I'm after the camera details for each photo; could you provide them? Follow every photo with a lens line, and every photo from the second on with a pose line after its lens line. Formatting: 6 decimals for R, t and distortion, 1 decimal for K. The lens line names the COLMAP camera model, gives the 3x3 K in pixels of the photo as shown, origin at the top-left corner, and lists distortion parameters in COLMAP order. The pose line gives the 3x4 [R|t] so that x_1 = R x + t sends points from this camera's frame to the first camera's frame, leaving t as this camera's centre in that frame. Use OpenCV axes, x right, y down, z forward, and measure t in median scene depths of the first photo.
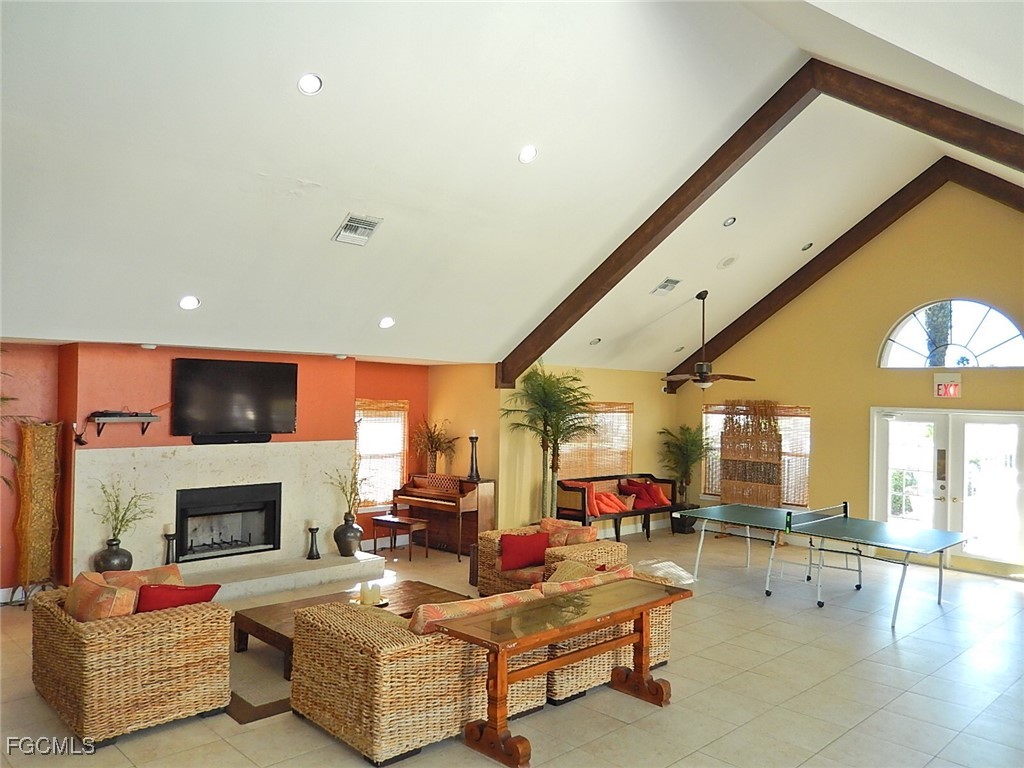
lens RADIAL K [[781.4, 0, 513.5], [0, 781.4, 397.7], [0, 0, 1]] dist [0.002597, 0.009455]
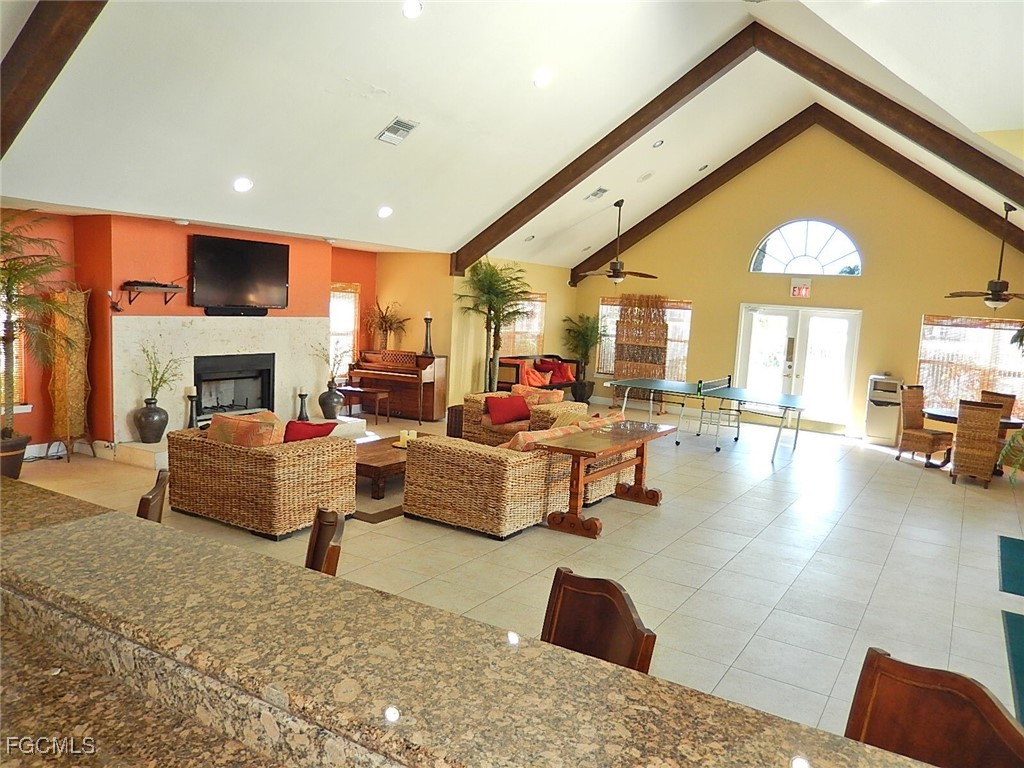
lens RADIAL K [[781.4, 0, 513.5], [0, 781.4, 397.7], [0, 0, 1]] dist [0.002597, 0.009455]
pose [[0.968552, 0.002723, 0.248796, -0.229143], [-0.035931, 0.990989, 0.129031, 0.014921], [-0.246203, -0.133913, 0.959923, -0.148514]]
